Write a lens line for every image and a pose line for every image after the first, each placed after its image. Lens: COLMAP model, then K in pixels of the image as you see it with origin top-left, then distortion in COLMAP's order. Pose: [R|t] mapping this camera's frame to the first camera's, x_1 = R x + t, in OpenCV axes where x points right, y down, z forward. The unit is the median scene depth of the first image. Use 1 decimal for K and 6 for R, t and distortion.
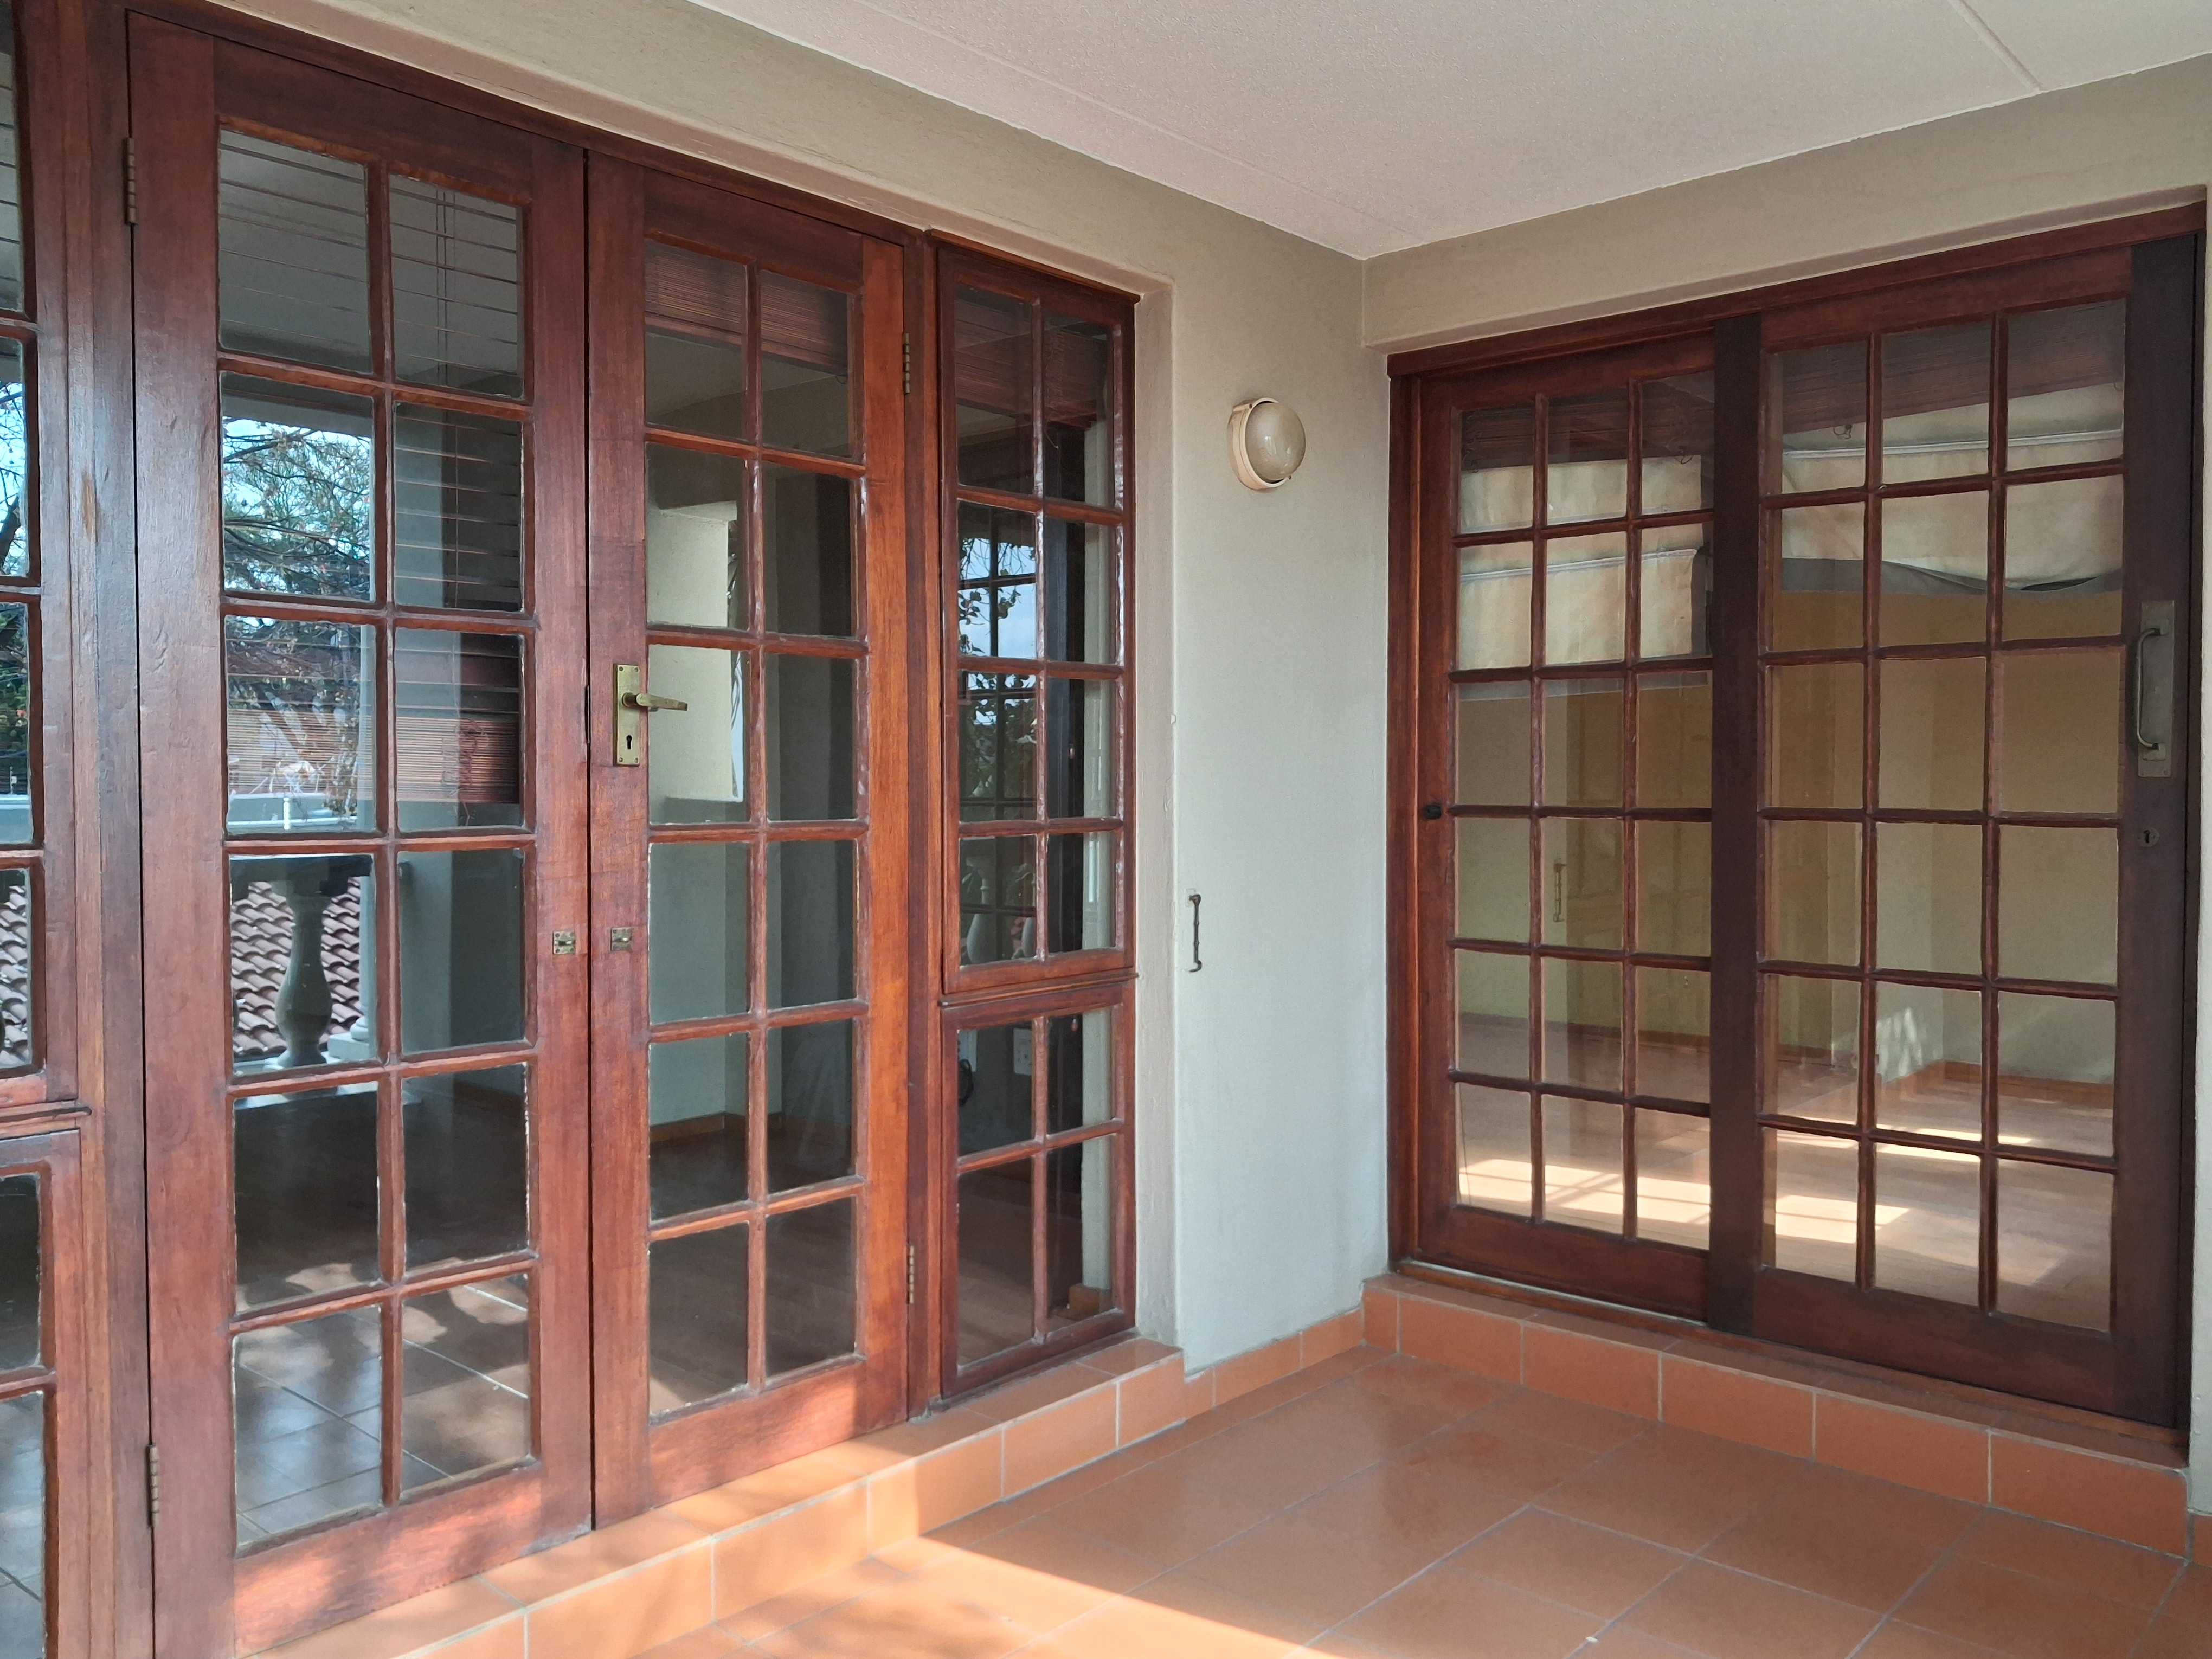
lens RADIAL K [[1744.9, 0, 1137.7], [0, 1744.9, 816.5], [0, 0, 1]] dist [0.005634, 0.000646]
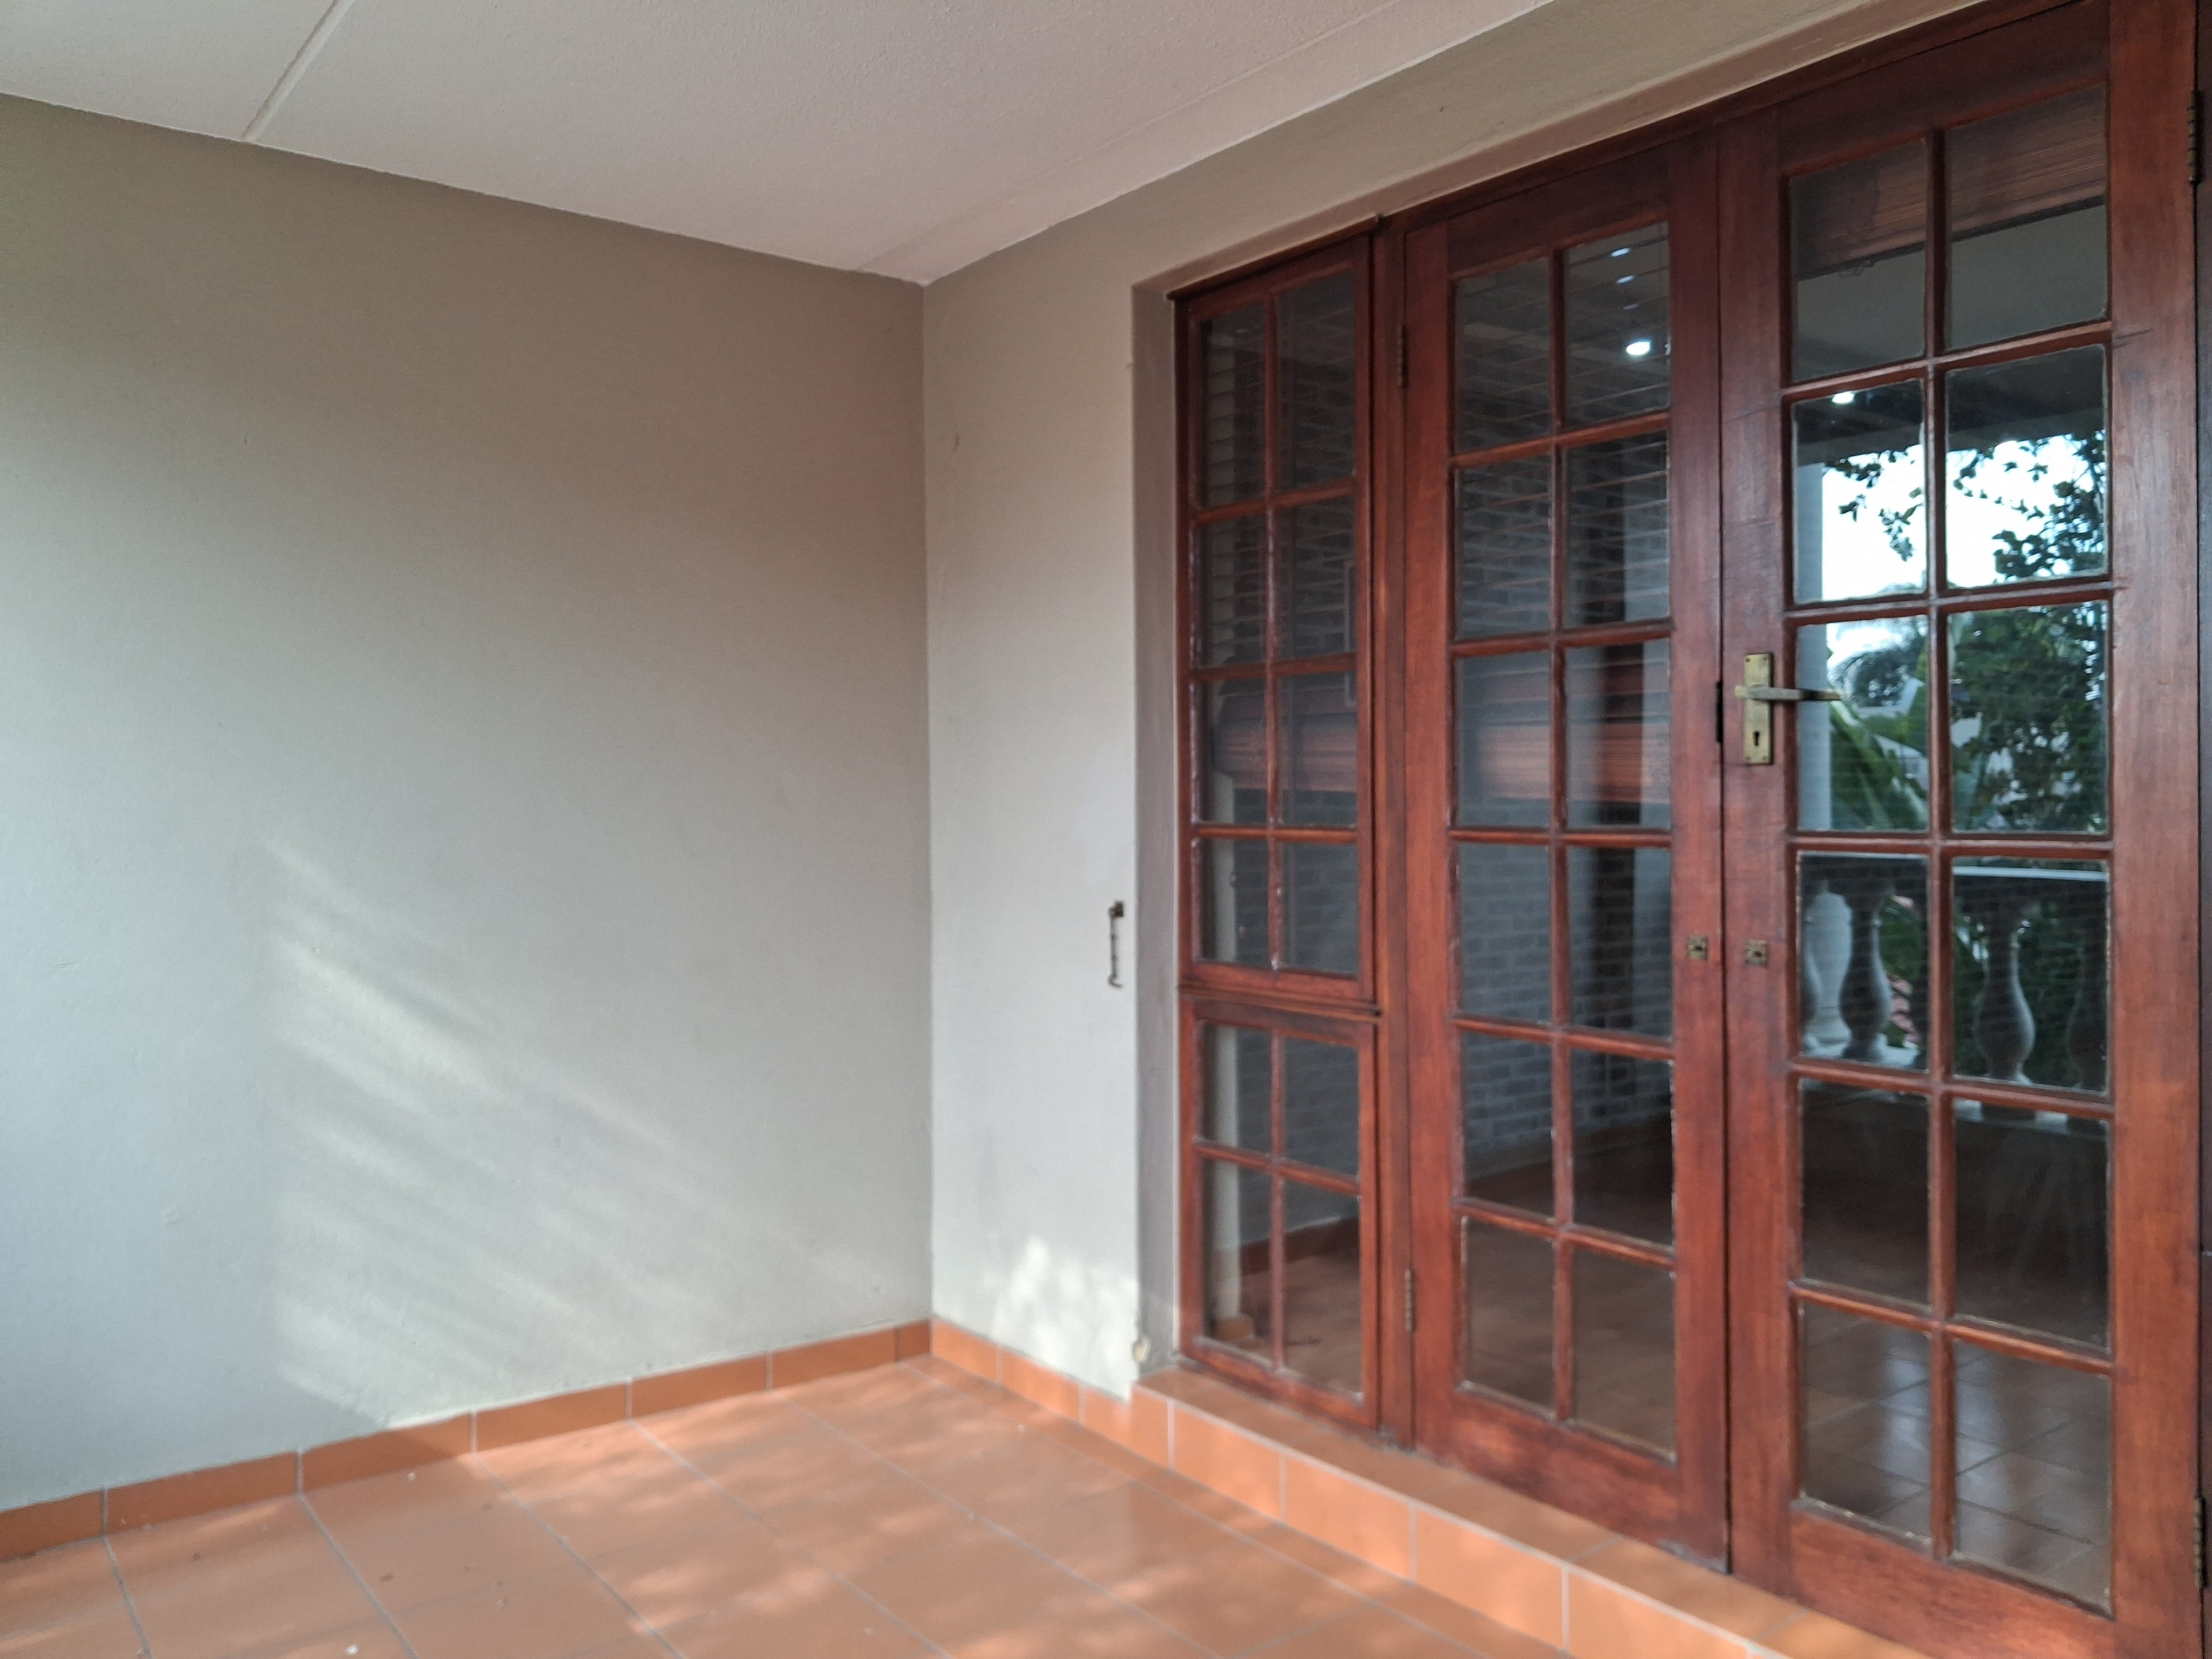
lens RADIAL K [[1777.9, 0, 1106.0], [0, 1777.9, 829.5], [0, 0, 1]] dist [0.029876, -0.003208]
pose [[-0.209039, 0.015798, -0.977780, 0.703170], [-0.022793, 0.999519, 0.021022, -0.006921], [0.977642, 0.026681, -0.208579, 0.866893]]
